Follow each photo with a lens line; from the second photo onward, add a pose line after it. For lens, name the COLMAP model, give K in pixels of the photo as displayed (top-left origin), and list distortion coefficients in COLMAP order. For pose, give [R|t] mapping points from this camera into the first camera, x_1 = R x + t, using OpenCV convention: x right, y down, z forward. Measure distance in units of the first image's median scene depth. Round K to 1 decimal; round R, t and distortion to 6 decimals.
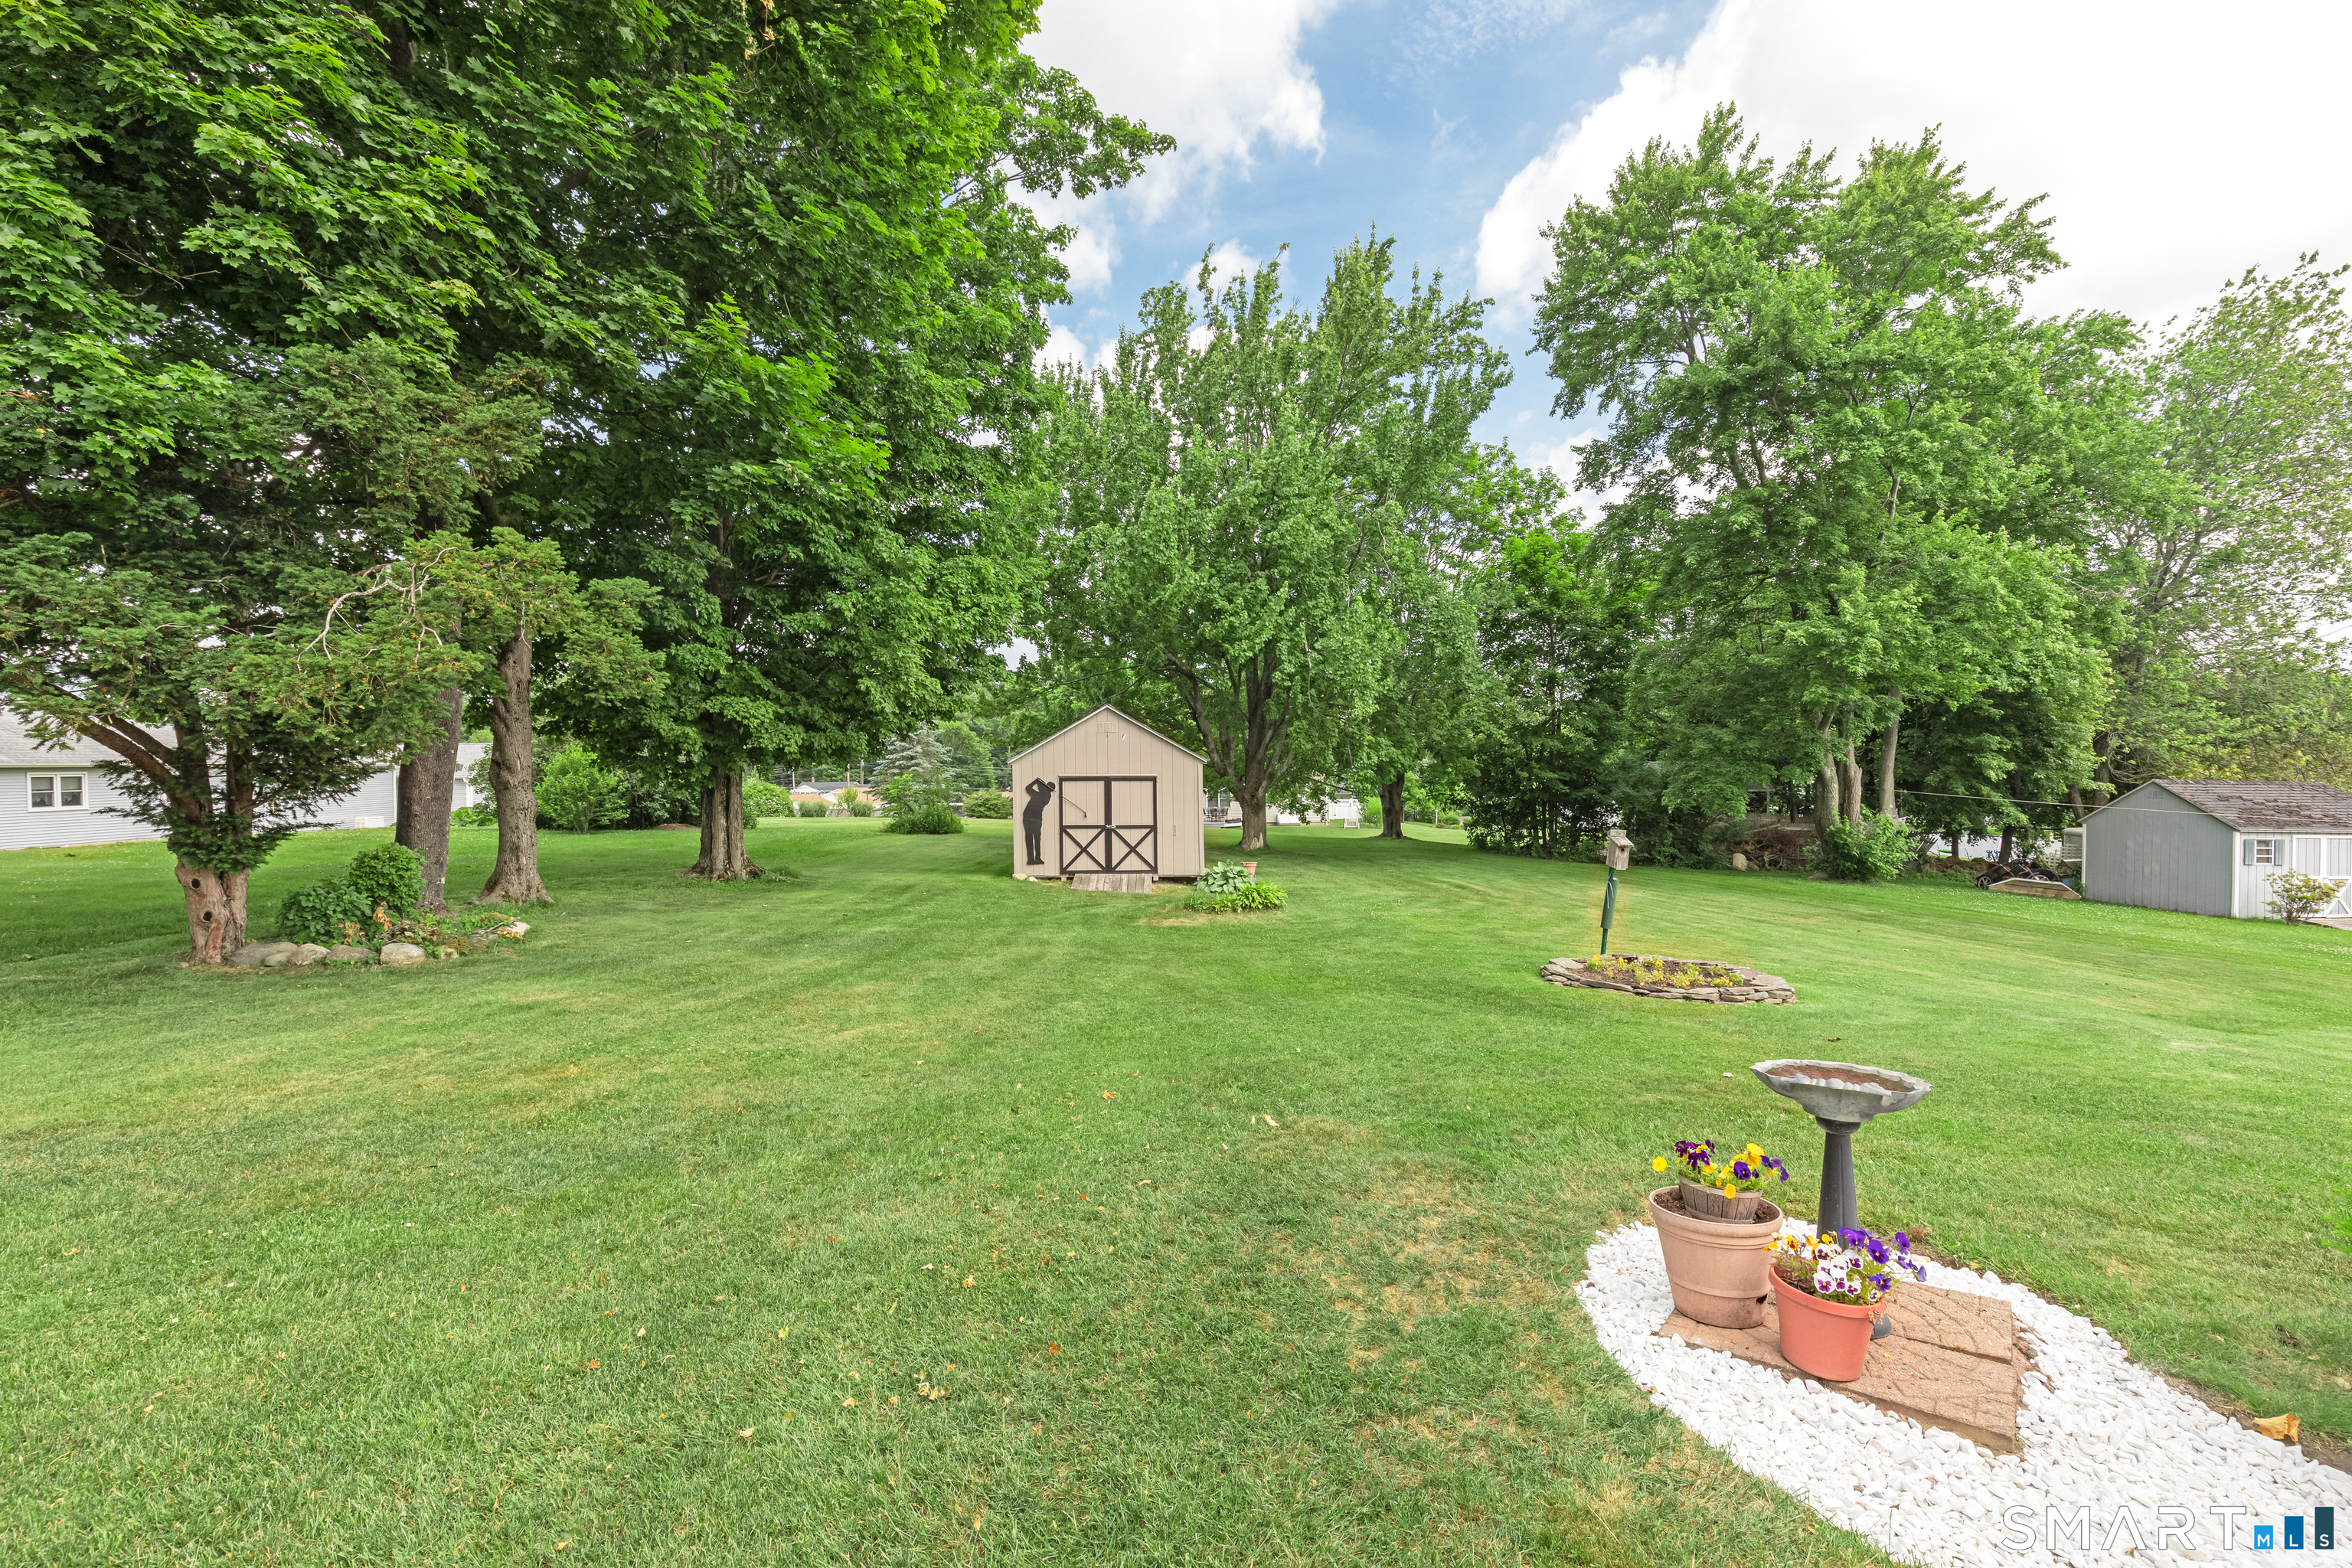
lens RADIAL K [[1094.9, 0, 1193.8], [0, 1094.9, 773.1], [0, 0, 1]] dist [0.029124, -0.001288]
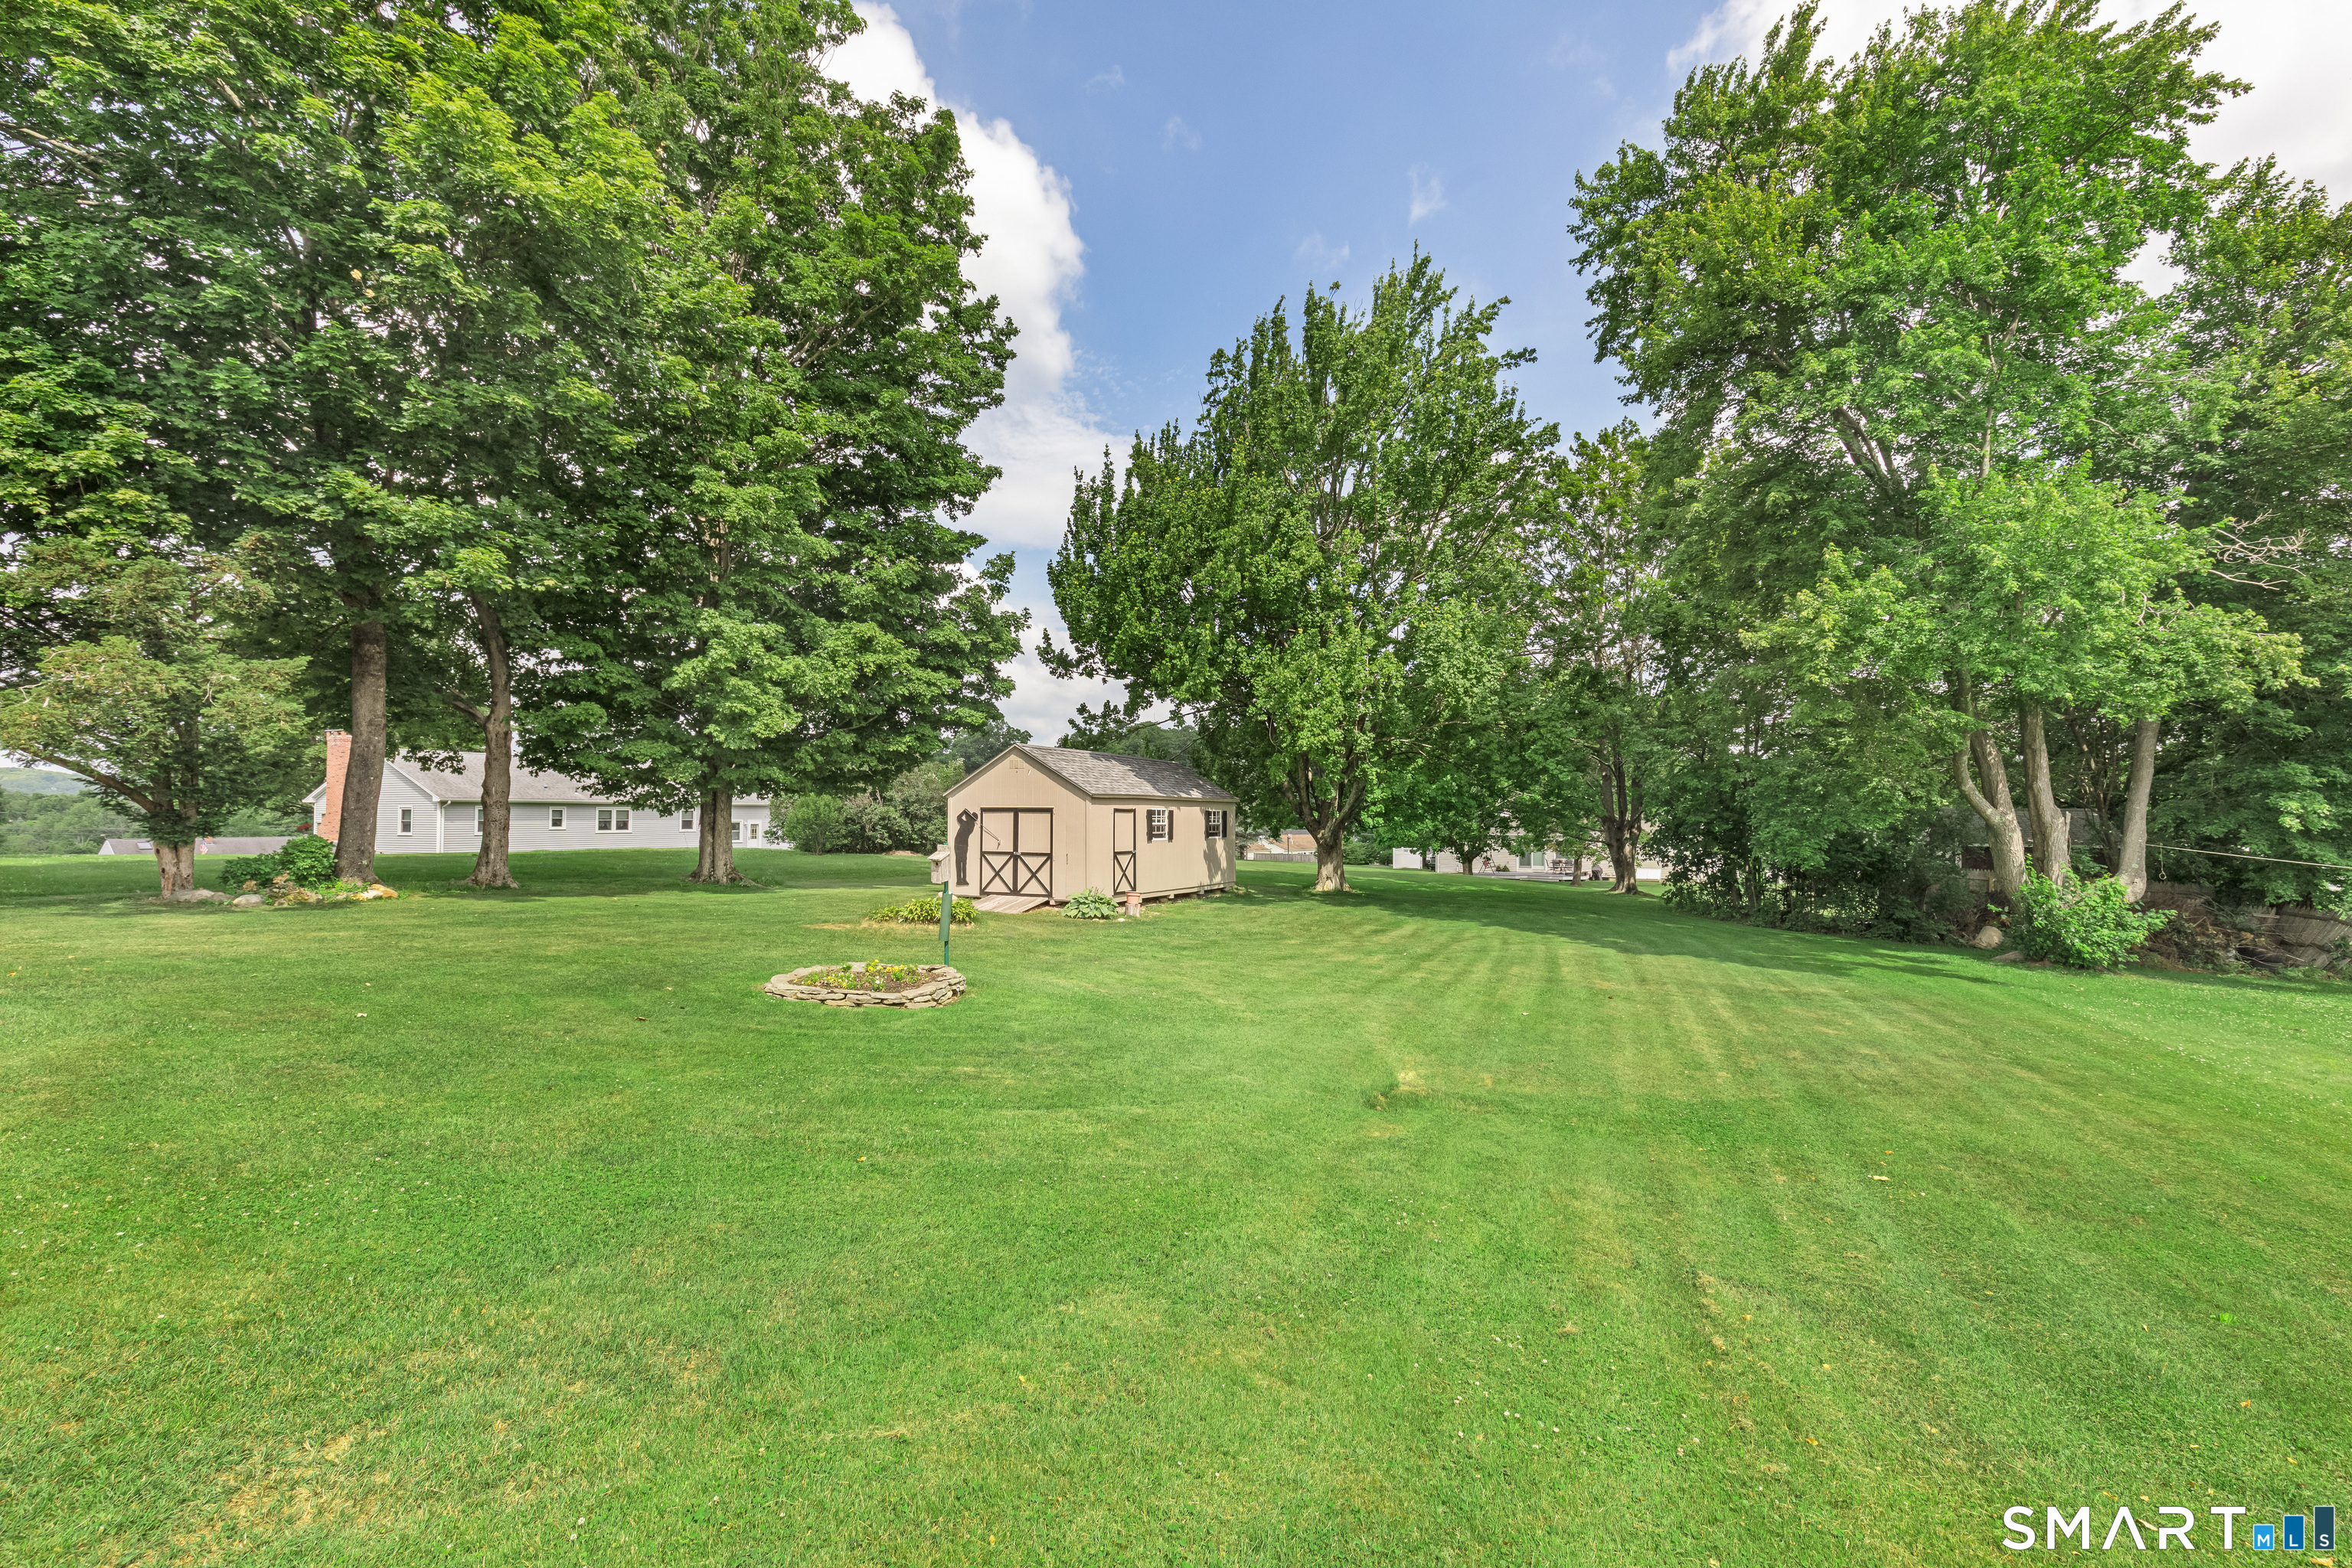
lens RADIAL K [[1094.9, 0, 1170.7], [0, 1094.9, 777.3], [0, 0, 1]] dist [0.029124, -0.001288]
pose [[0.880542, -0.006288, -0.473926, 0.586583], [-0.014398, 0.999096, -0.040005, 0.013700], [0.473749, 0.042050, 0.879655, 0.094980]]
